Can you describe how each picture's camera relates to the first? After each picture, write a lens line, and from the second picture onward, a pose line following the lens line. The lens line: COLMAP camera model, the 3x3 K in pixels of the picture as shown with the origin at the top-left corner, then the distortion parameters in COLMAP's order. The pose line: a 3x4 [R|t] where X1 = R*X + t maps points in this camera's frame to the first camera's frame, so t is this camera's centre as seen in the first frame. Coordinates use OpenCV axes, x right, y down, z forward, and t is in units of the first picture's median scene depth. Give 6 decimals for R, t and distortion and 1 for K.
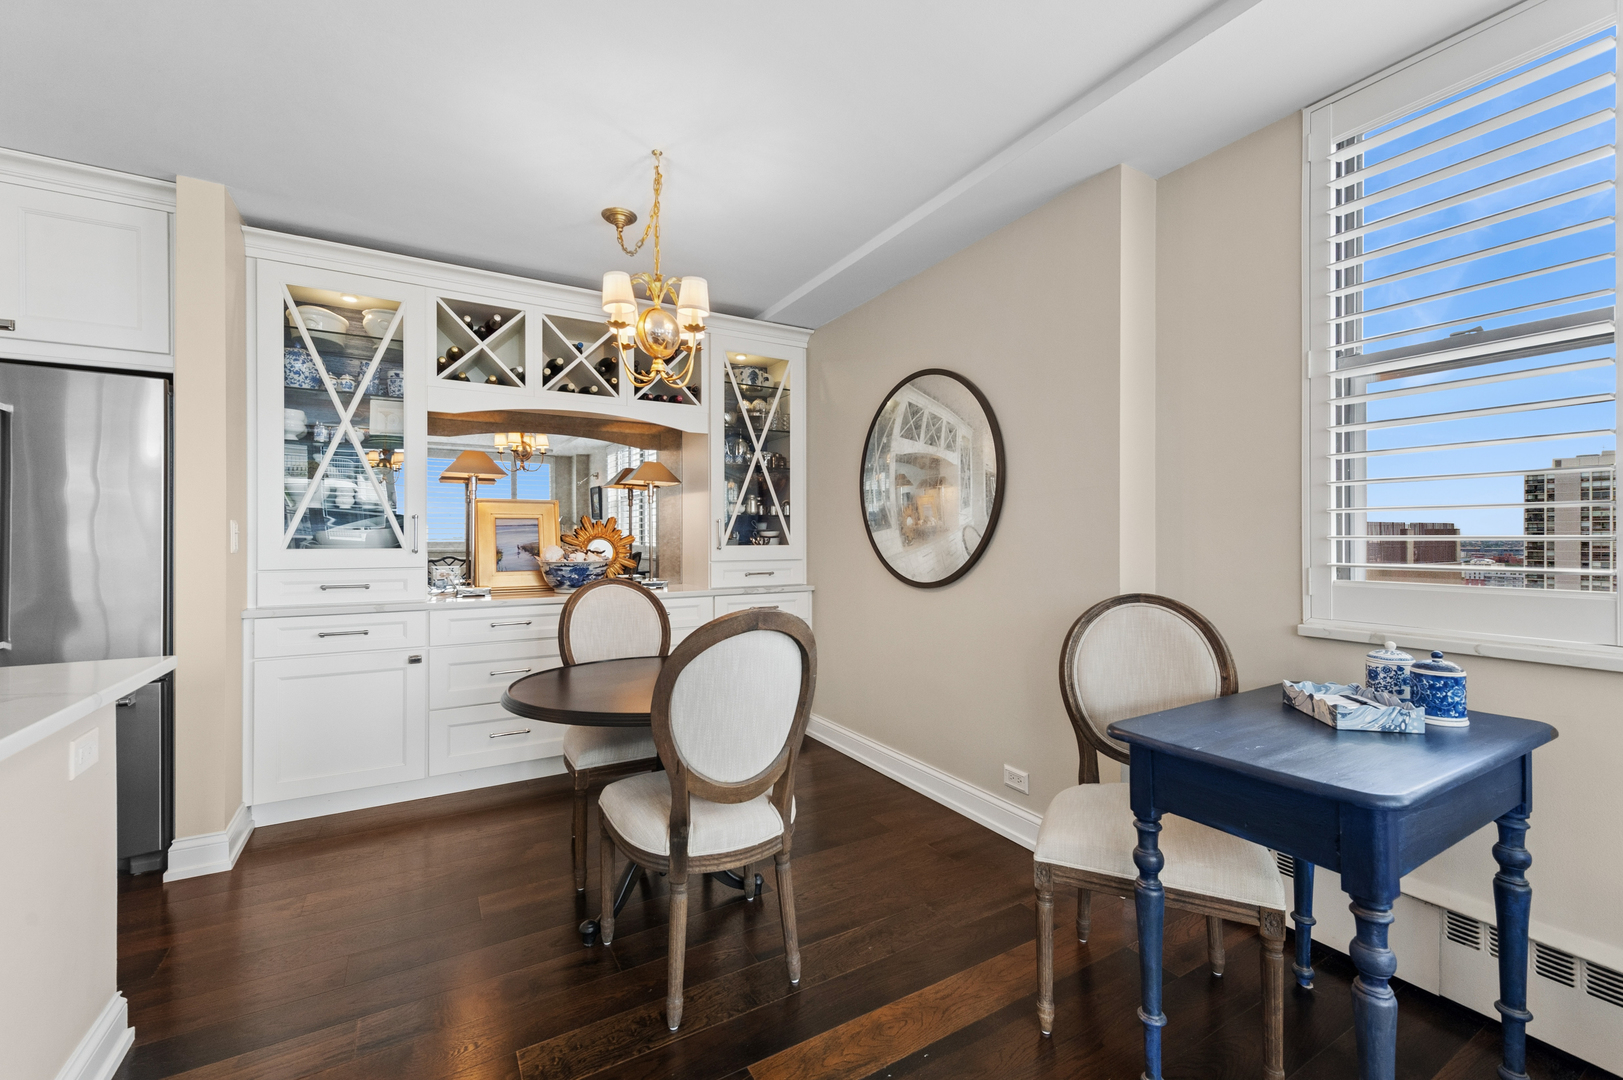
lens RADIAL K [[663.4, 0, 810.2], [0, 663.4, 537.9], [0, 0, 1]] dist [-0.001898, -0.000004]
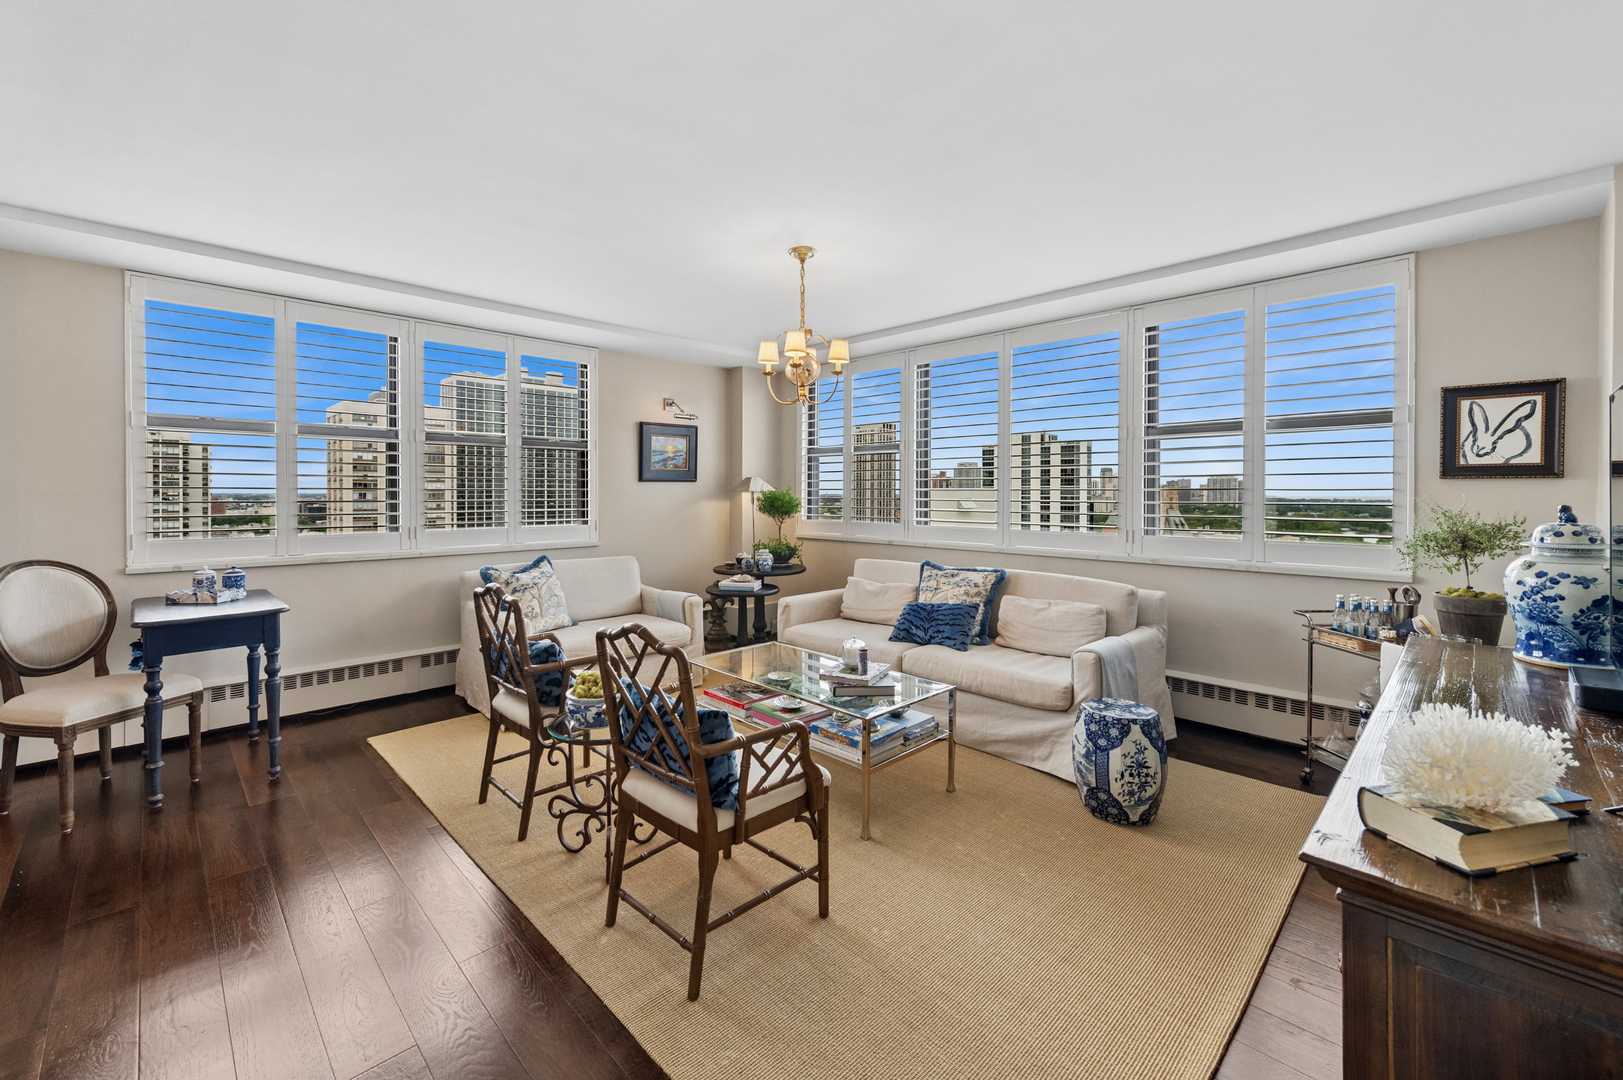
lens RADIAL K [[652.1, 0, 793.9], [0, 652.1, 492.7], [0, 0, 1]] dist [0.014376, -0.004169]
pose [[-0.255251, 0.001505, 0.966874, -0.812436], [0.001069, 0.999999, -0.001274, -0.037574], [-0.966874, 0.000709, -0.255252, -0.146645]]
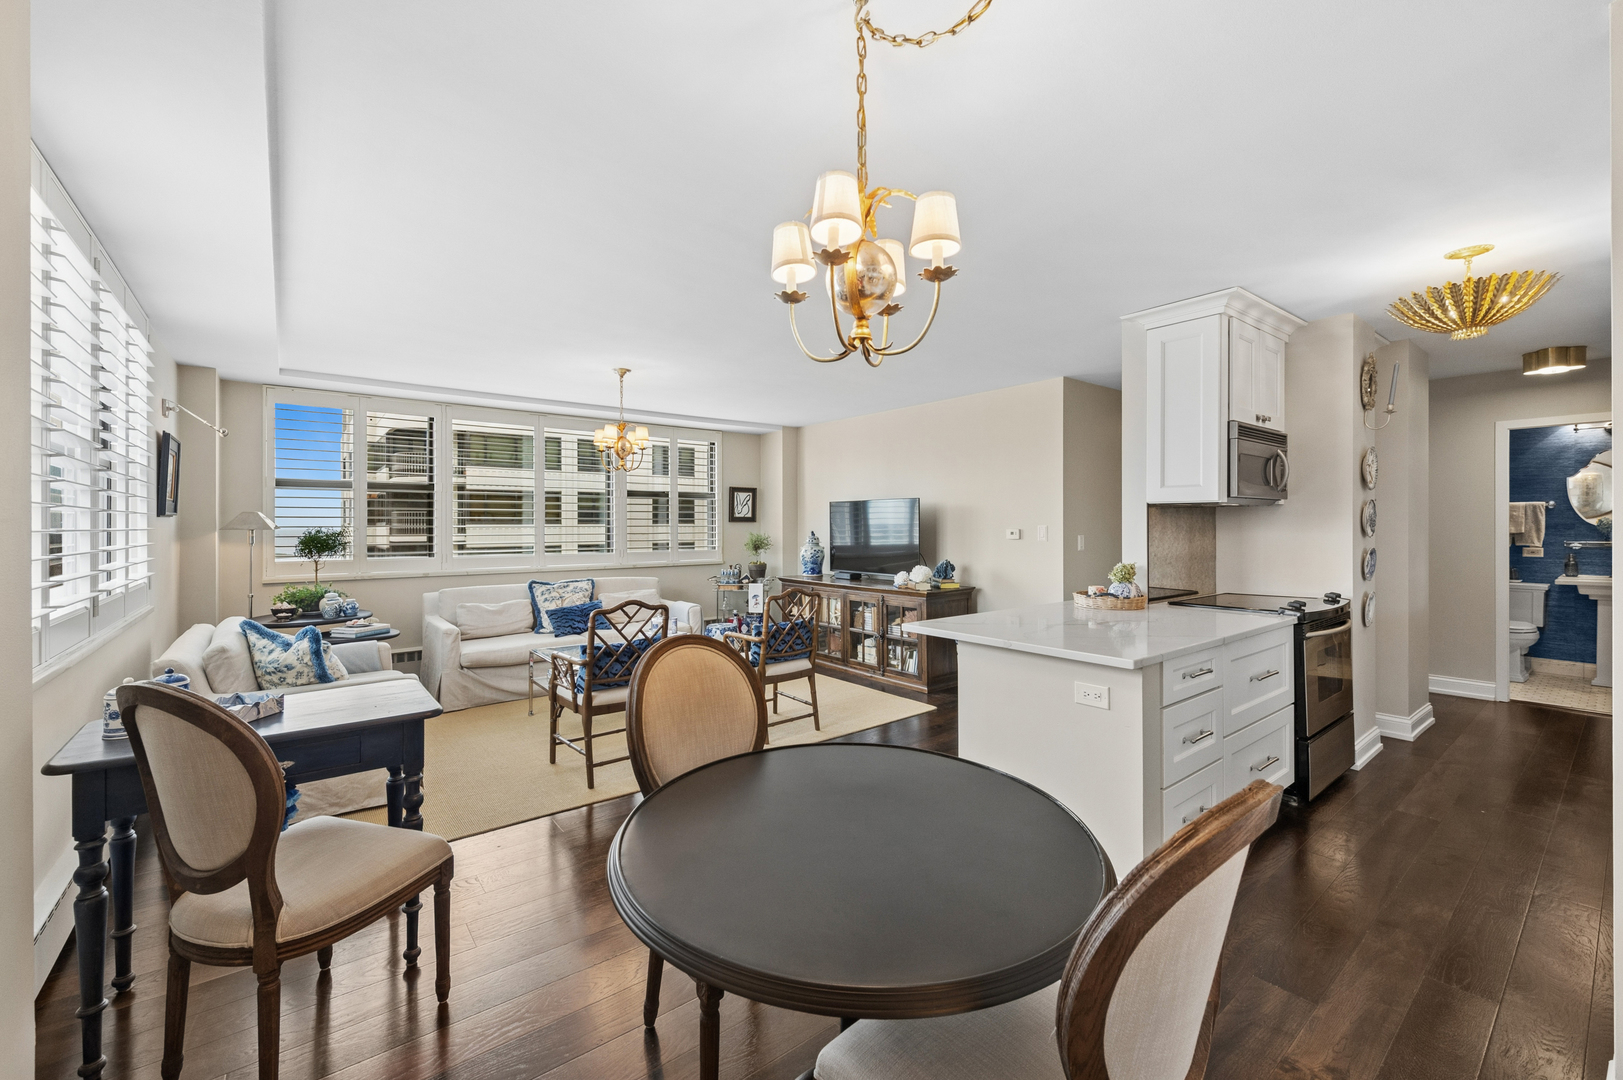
lens RADIAL K [[652.1, 0, 791.0], [0, 652.1, 528.2], [0, 0, 1]] dist [0.014376, -0.004169]
pose [[-0.990965, 0.006837, -0.133945, -0.038757], [0.005974, 0.999959, 0.006846, -0.049942], [0.133987, 0.005984, -0.990965, 1.125953]]
